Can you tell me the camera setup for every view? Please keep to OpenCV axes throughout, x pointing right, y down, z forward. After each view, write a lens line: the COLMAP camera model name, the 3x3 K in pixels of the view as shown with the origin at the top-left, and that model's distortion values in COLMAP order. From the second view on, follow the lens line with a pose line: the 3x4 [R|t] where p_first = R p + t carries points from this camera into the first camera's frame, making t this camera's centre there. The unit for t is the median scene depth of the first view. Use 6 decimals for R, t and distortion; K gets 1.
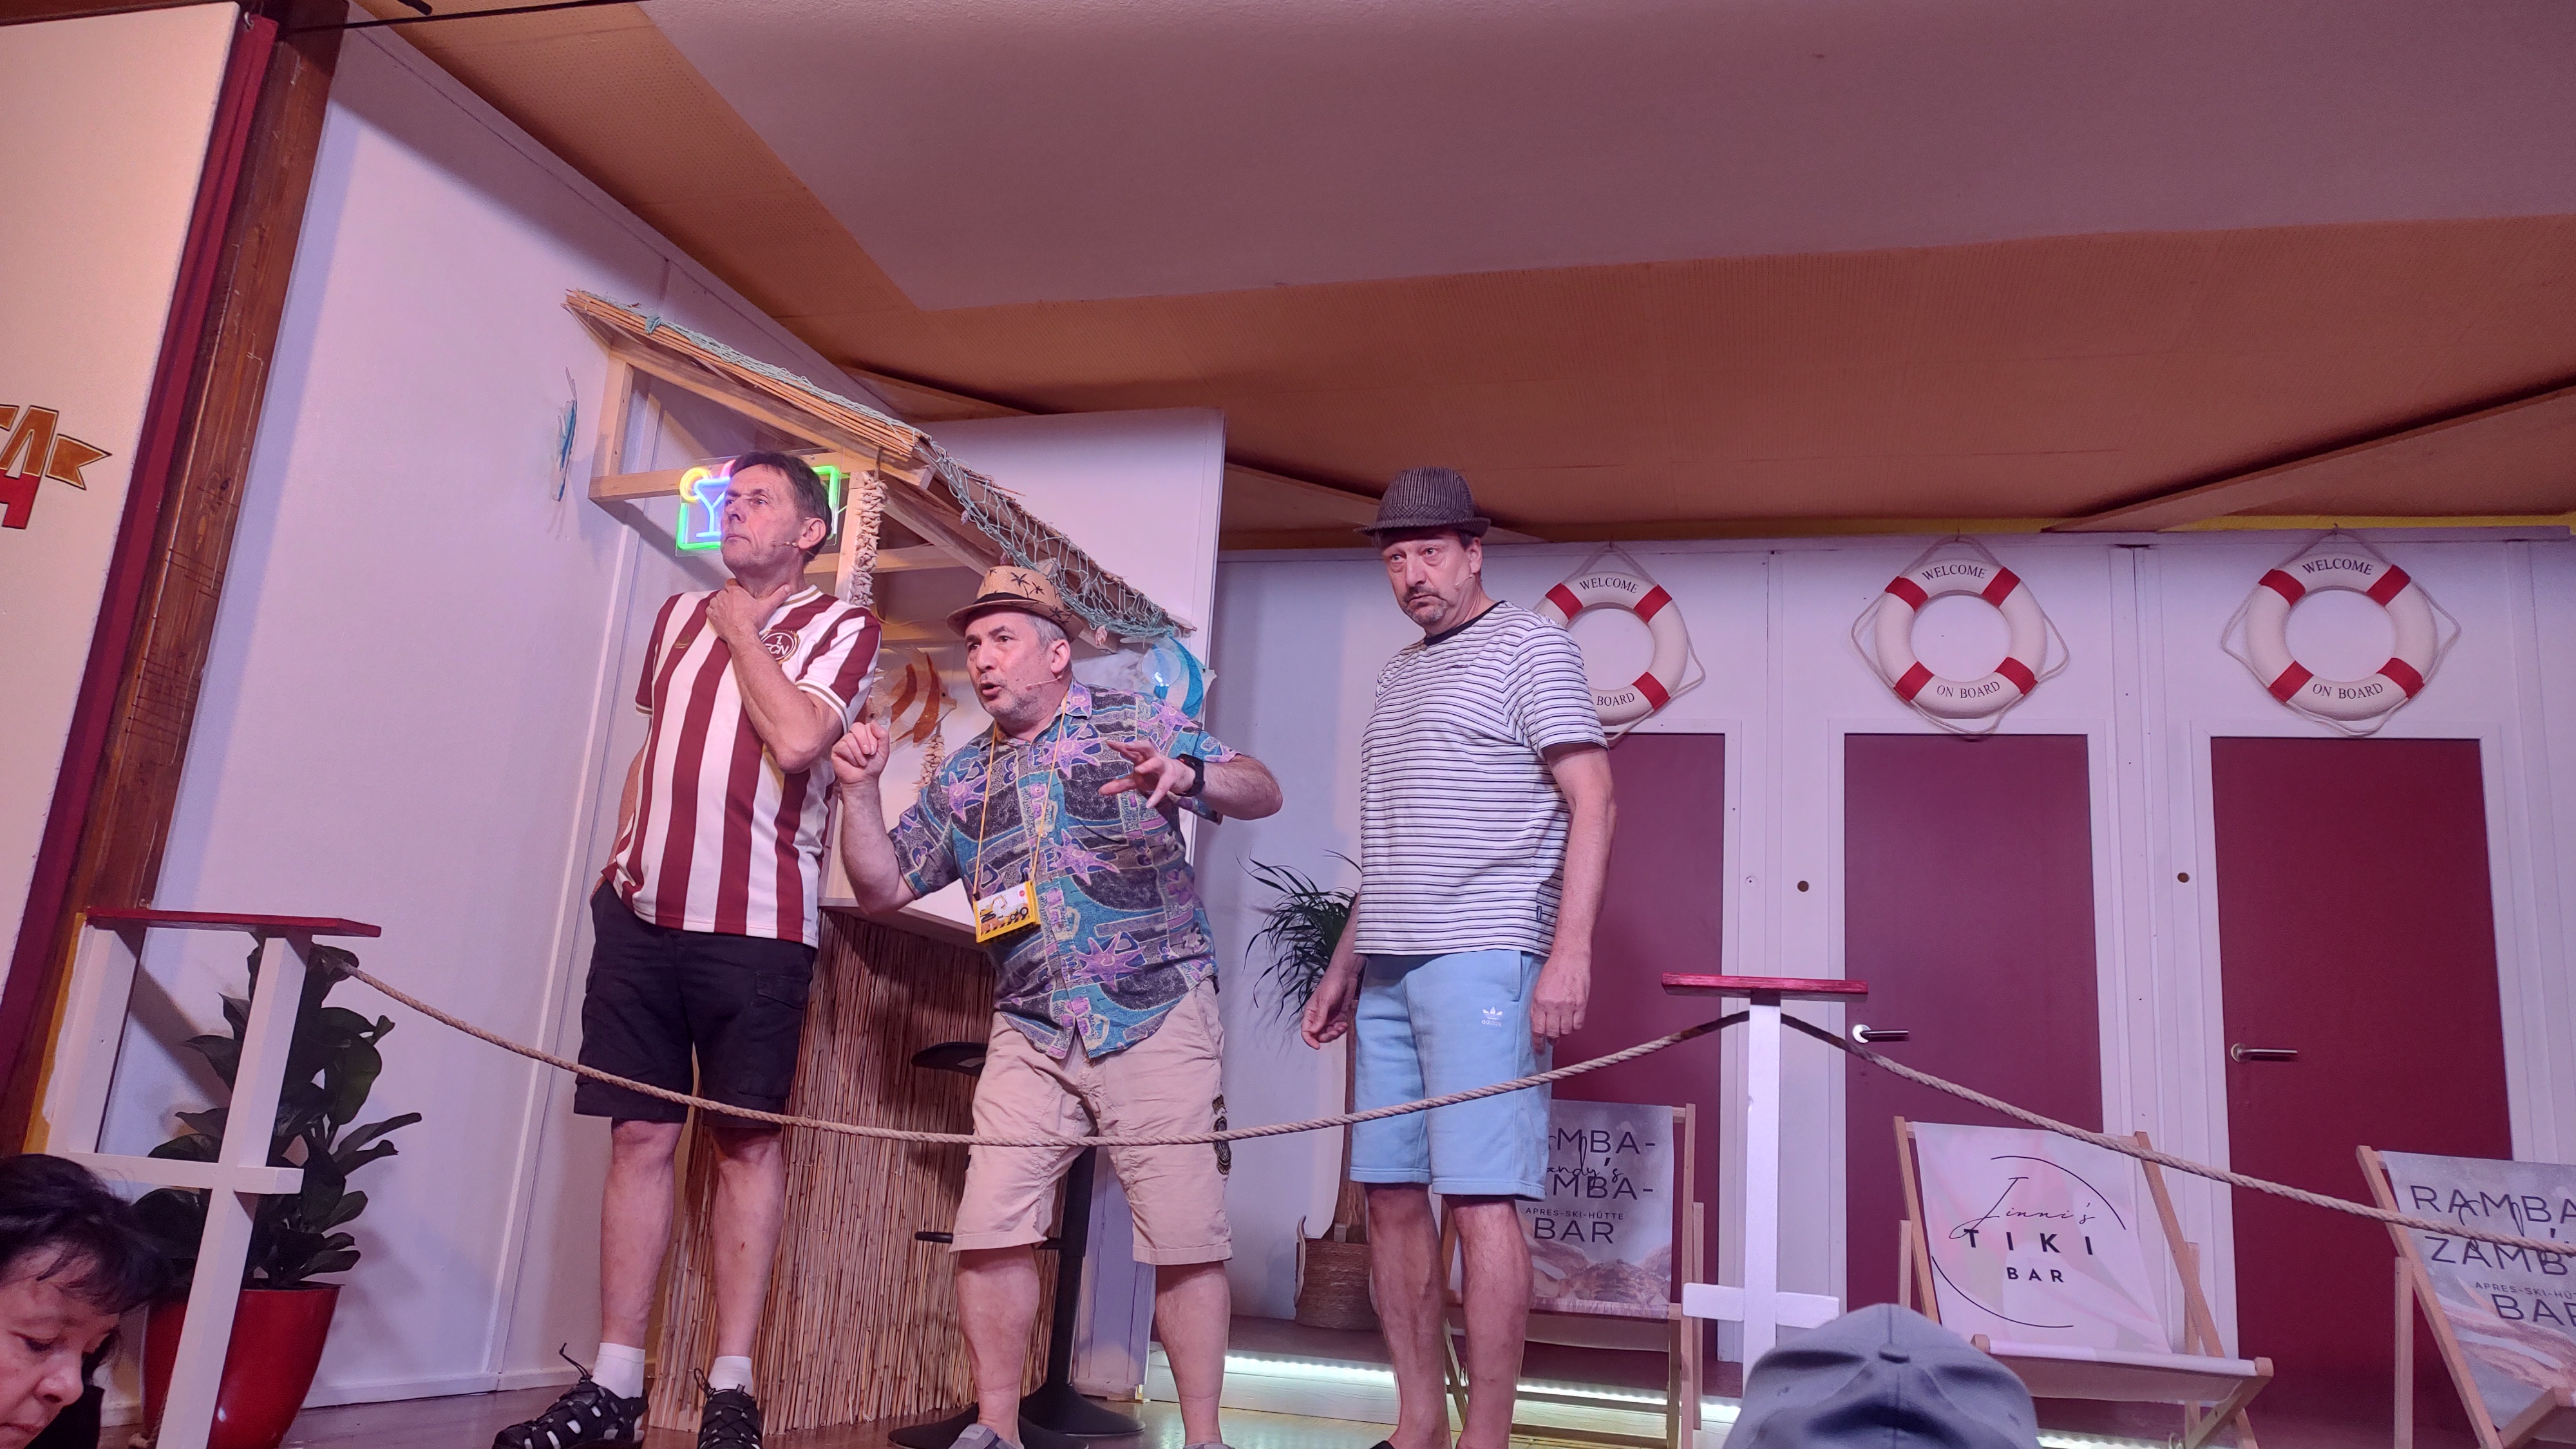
lens RADIAL K [[1839.0, 0, 1293.4], [0, 1839.0, 718.9], [0, 0, 1]] dist [0.047380, -0.056211]
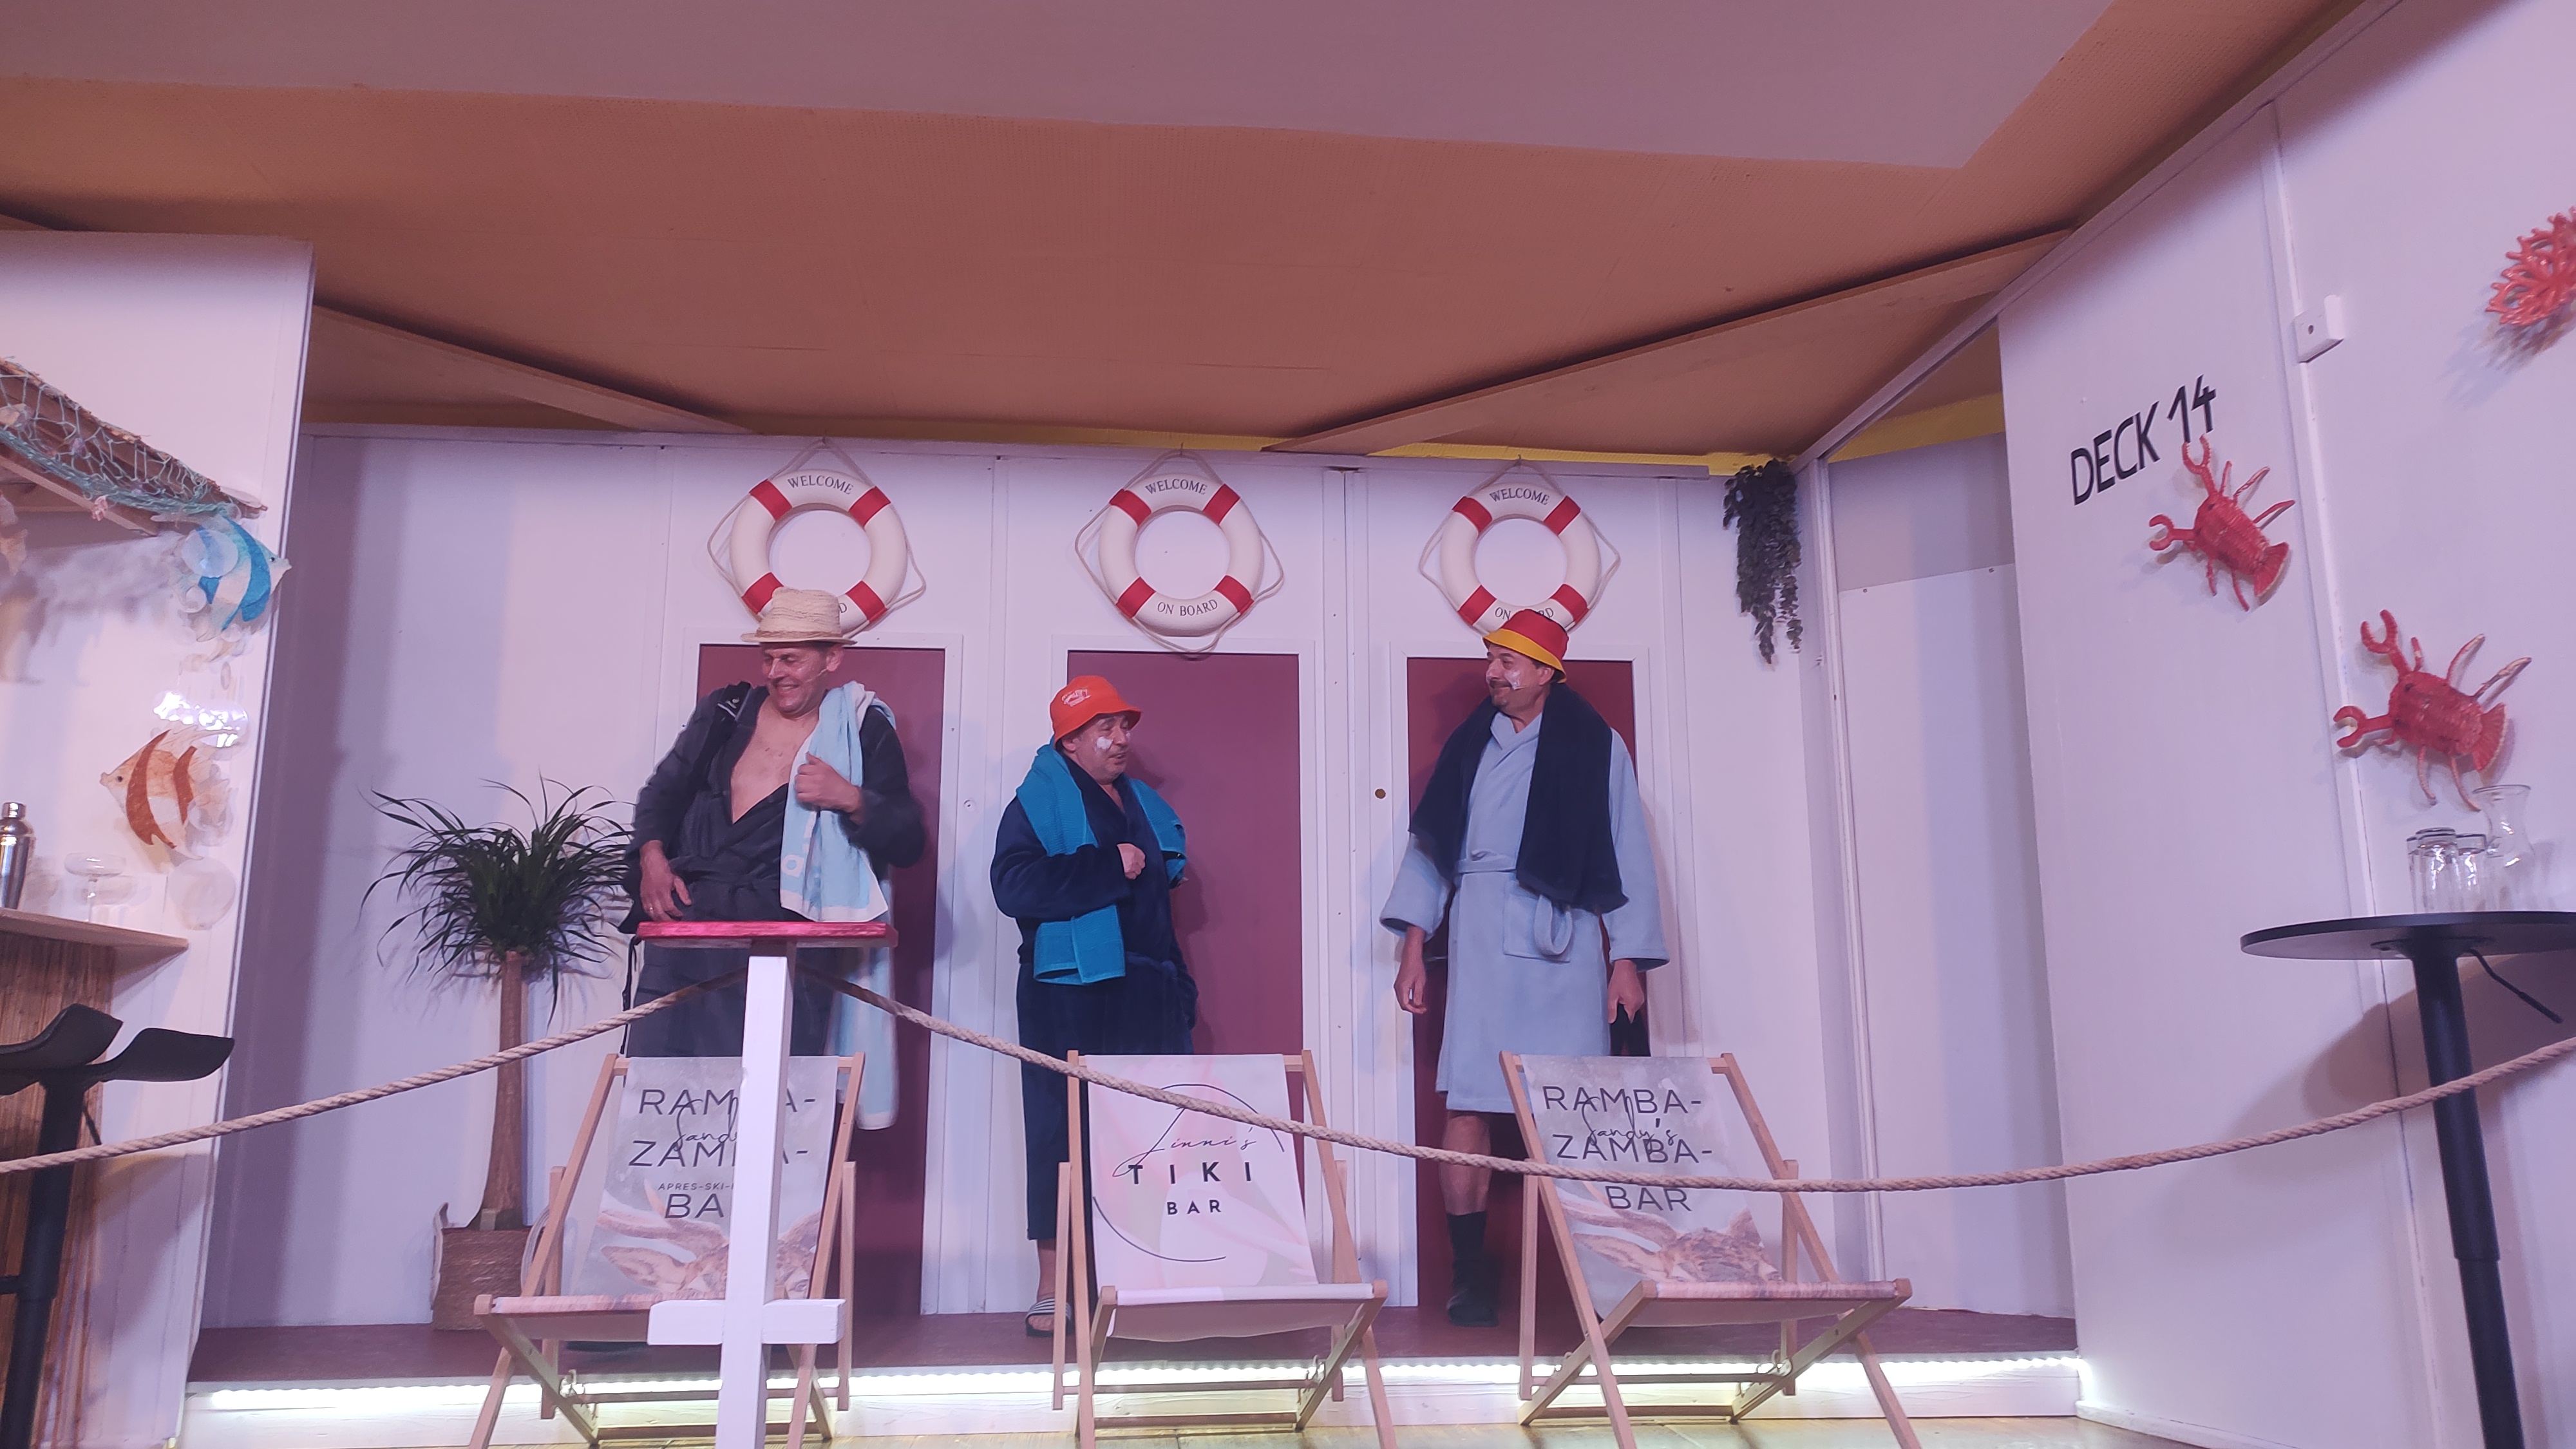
lens RADIAL K [[1846.0, 0, 1286.0], [0, 1846.0, 723.4], [0, 0, 1]] dist [0.026999, -0.032408]
pose [[0.937309, -0.002037, 0.348493, 0.100704], [-0.012586, 0.999133, 0.039691, 0.009096], [-0.348271, -0.041589, 0.936471, 0.085771]]
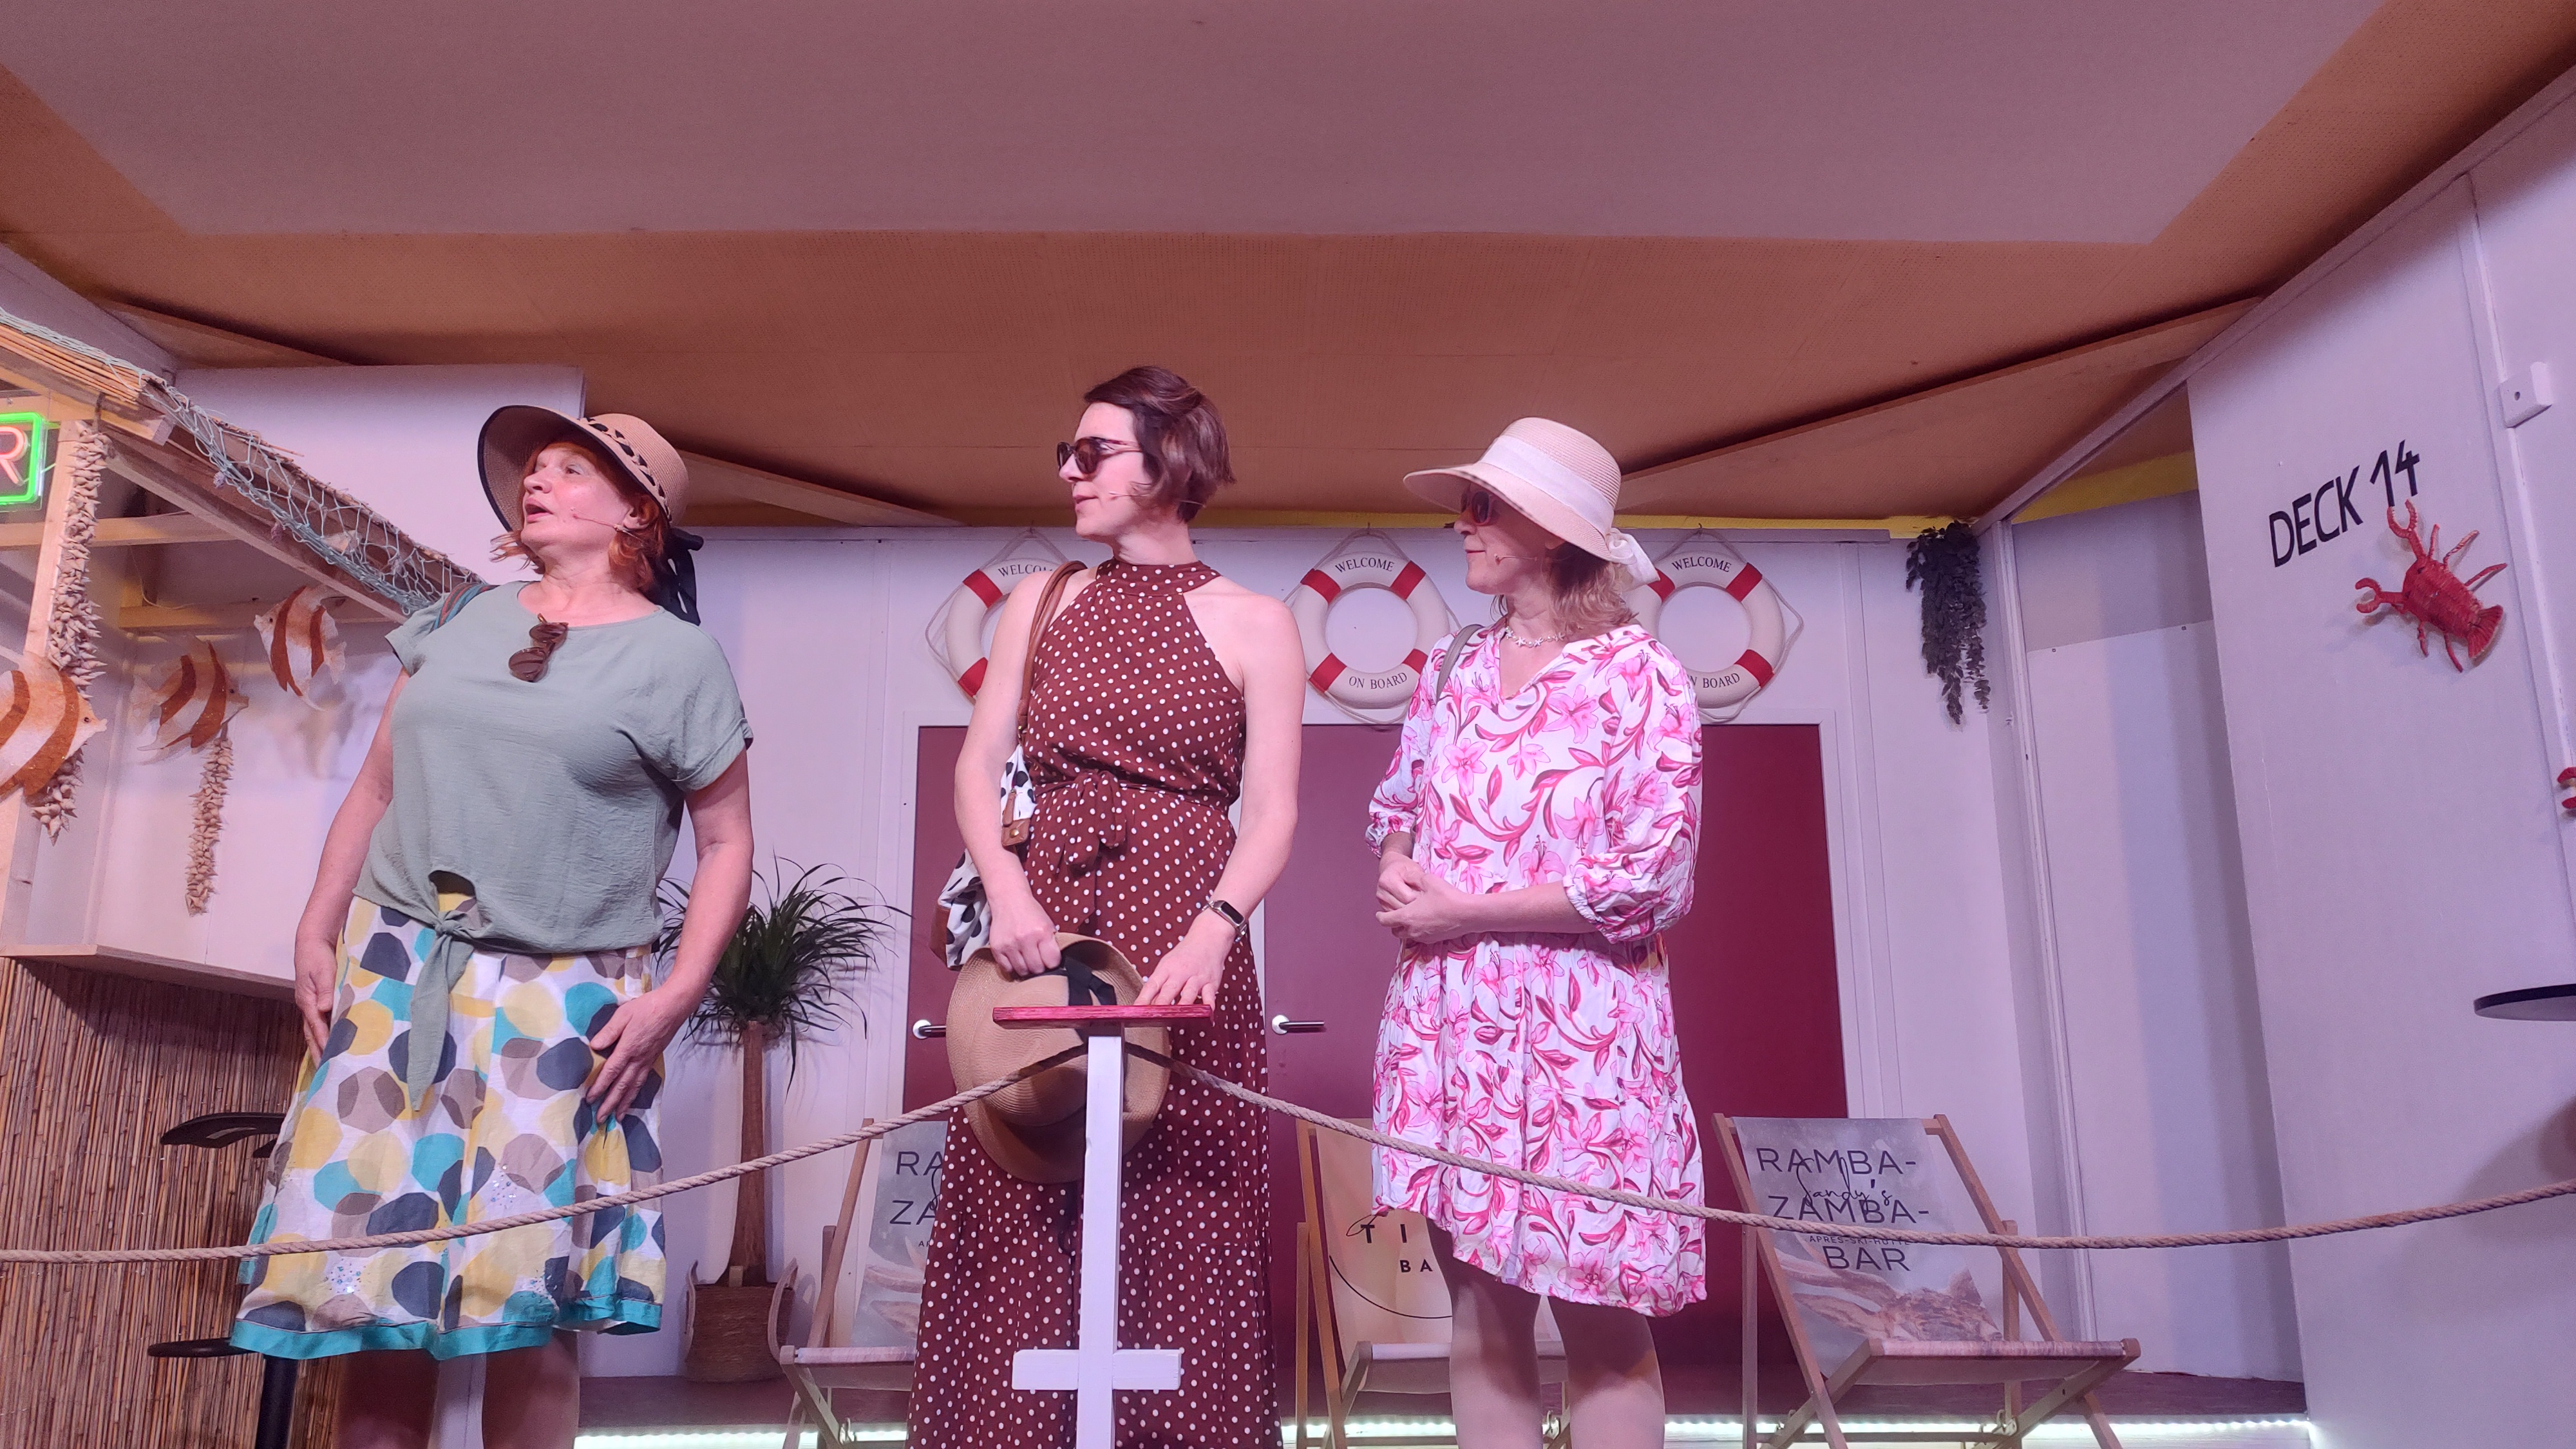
lens RADIAL K [[1851.4, 0, 1291.2], [0, 1851.4, 722.1], [0, 0, 1]] dist [0.028376, -0.029112]
pose [[0.960091, -0.010009, 0.279508, 0.047618], [0.007690, 0.999926, 0.009391, -0.004025], [-0.279581, -0.006867, 0.960097, 0.053216]]
